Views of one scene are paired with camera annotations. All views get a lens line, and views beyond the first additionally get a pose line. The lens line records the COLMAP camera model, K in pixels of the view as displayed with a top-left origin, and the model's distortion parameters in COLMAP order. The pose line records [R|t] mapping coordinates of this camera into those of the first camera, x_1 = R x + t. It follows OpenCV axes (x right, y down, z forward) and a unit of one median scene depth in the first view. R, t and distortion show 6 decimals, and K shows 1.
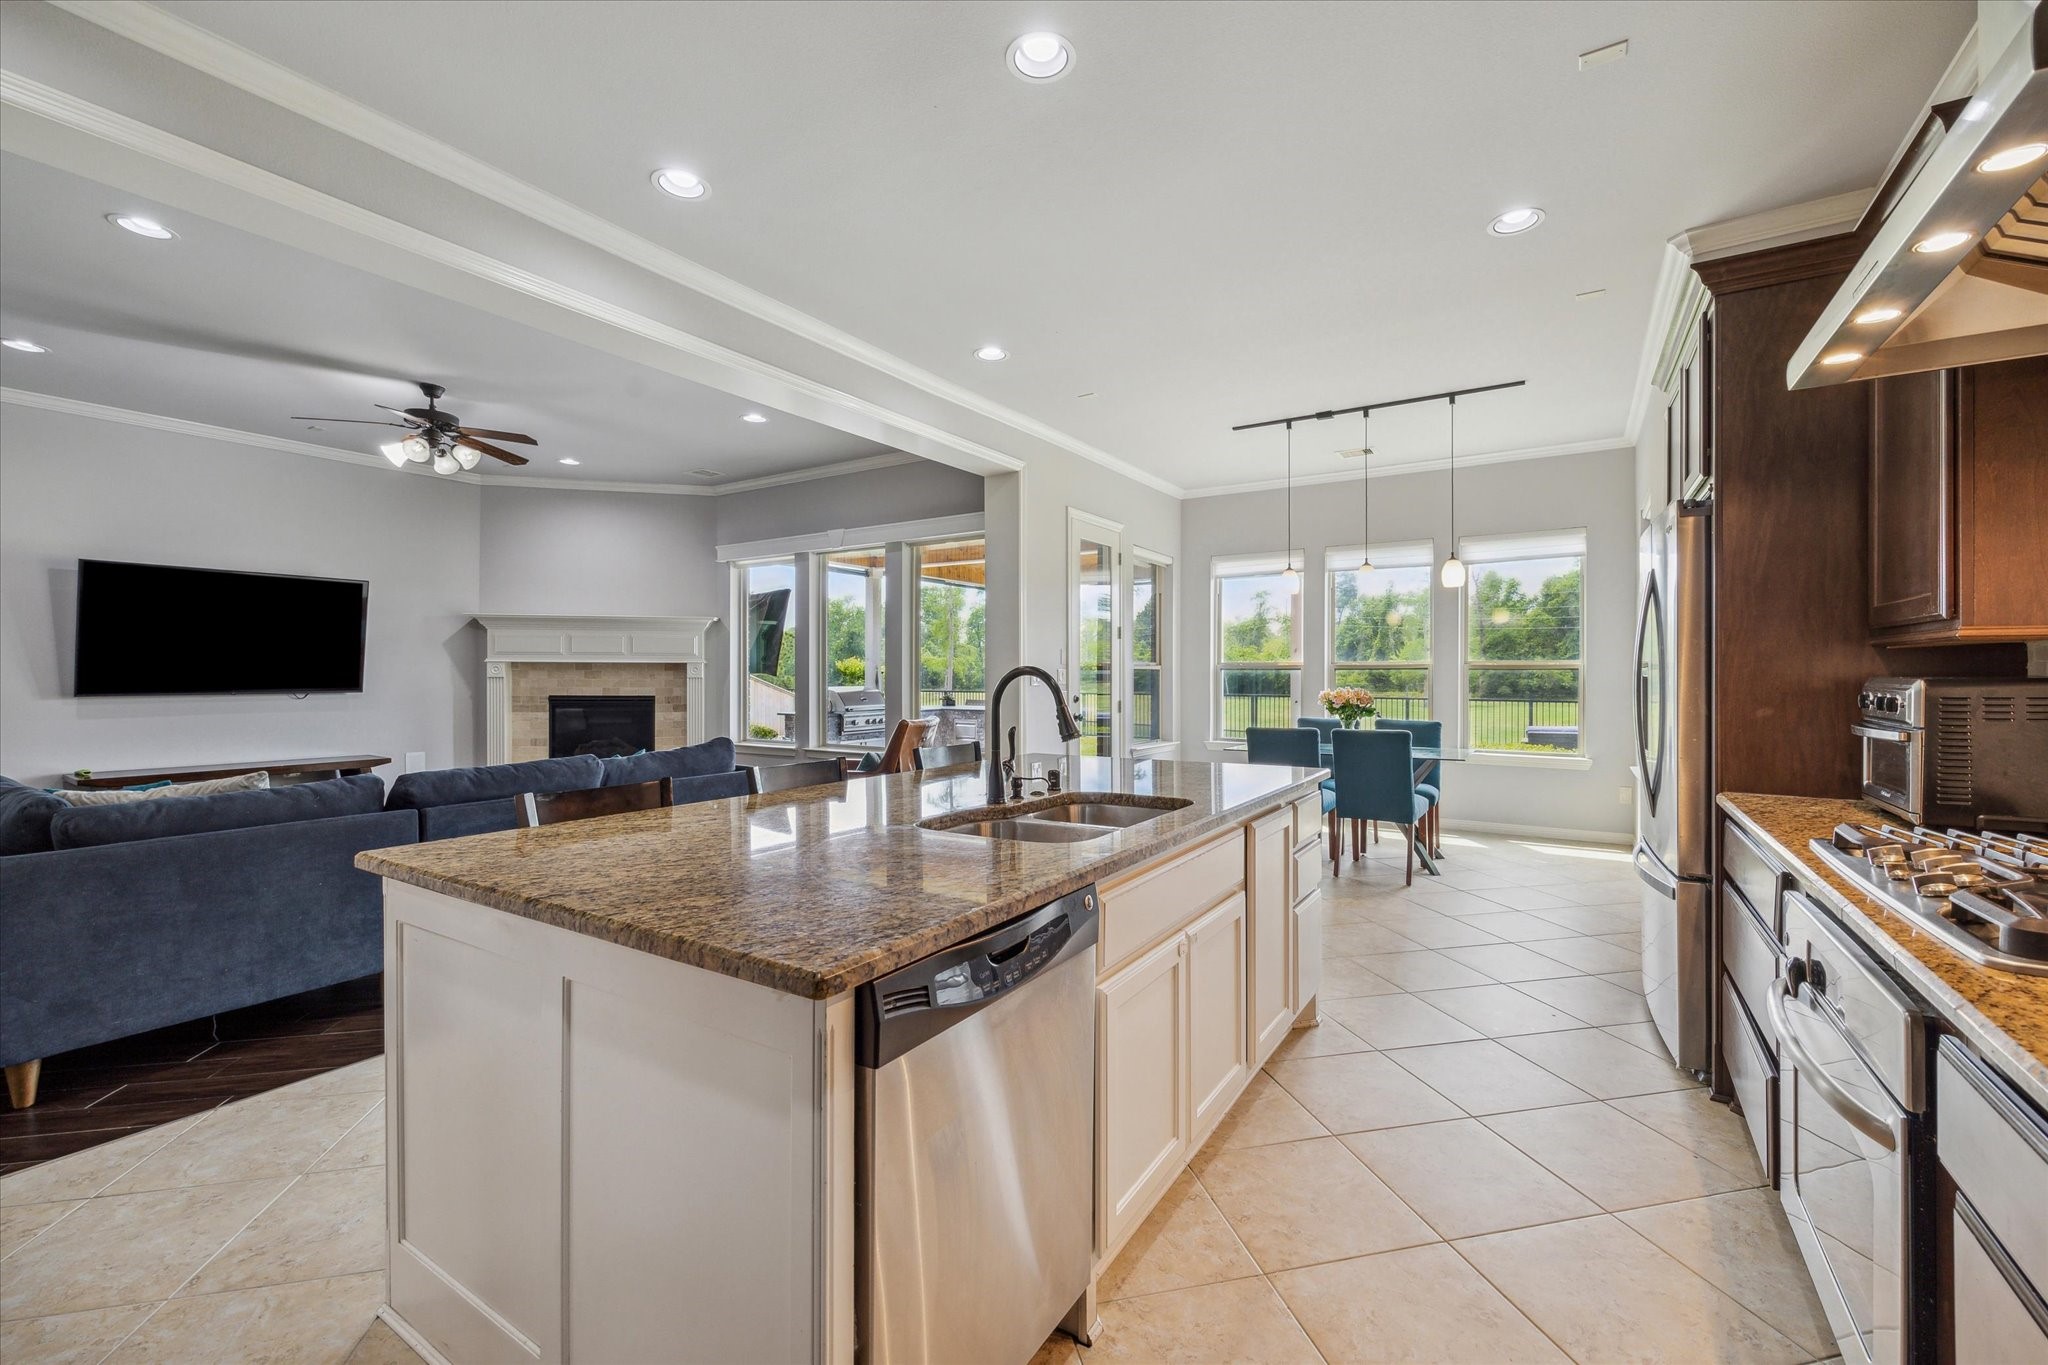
lens RADIAL K [[843.7, 0, 1034.7], [0, 843.7, 673.9], [0, 0, 1]] dist [0.000798, -0.000001]
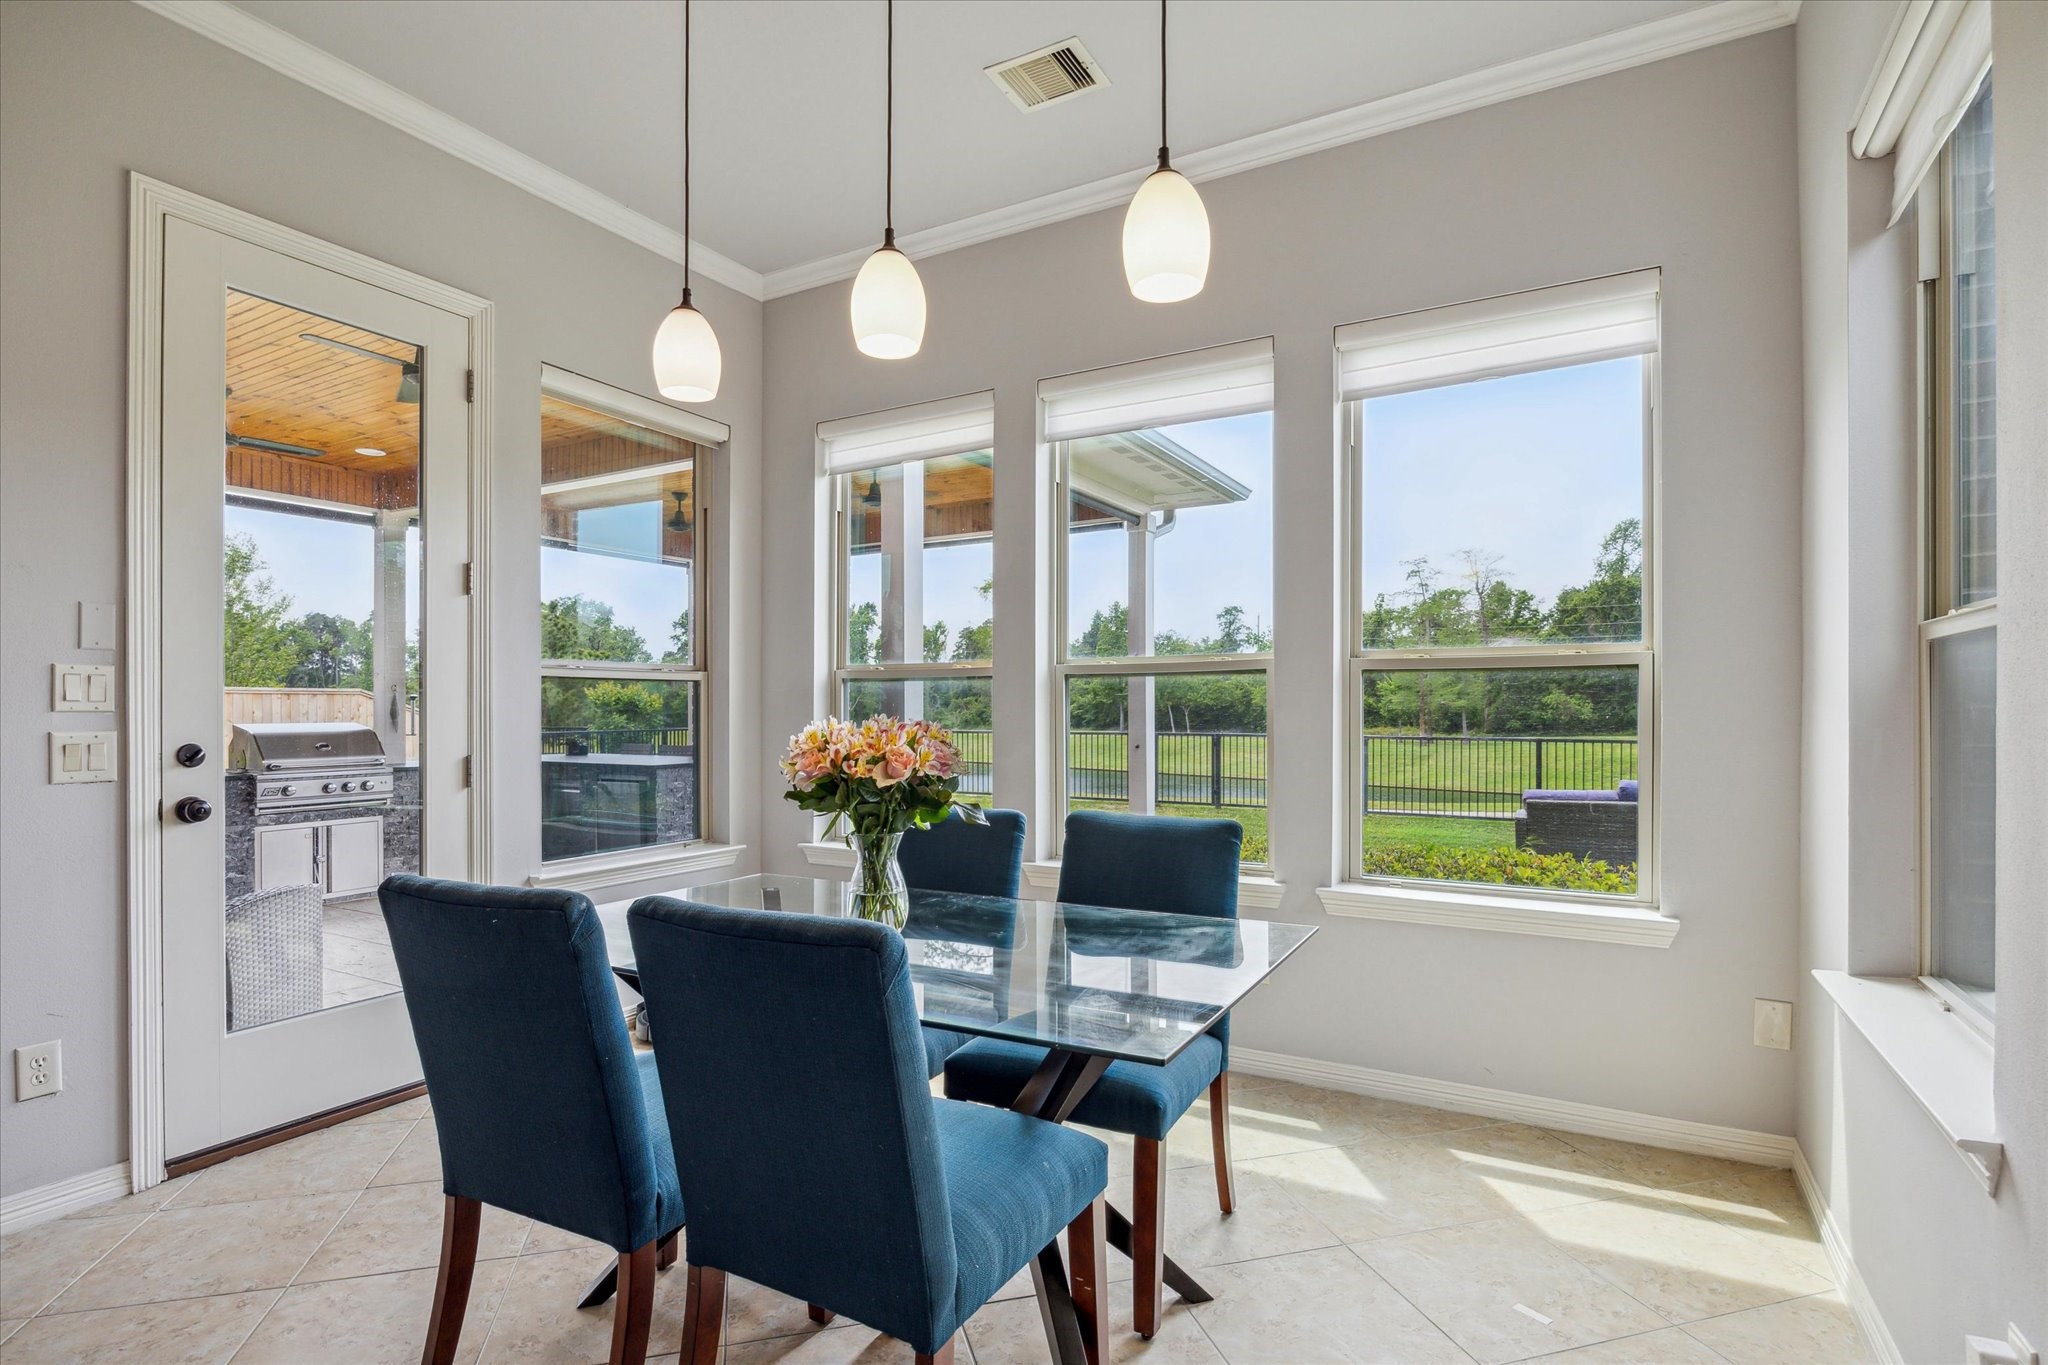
lens RADIAL K [[996.1, 0, 1019.7], [0, 996.1, 683.9], [0, 0, 1]] dist [-0.000342, -0.000072]
pose [[0.998994, -0.004097, 0.044653, 1.188241], [0.005170, 0.999700, -0.023951, 0.043986], [-0.044541, 0.024158, 0.998715, 1.946401]]
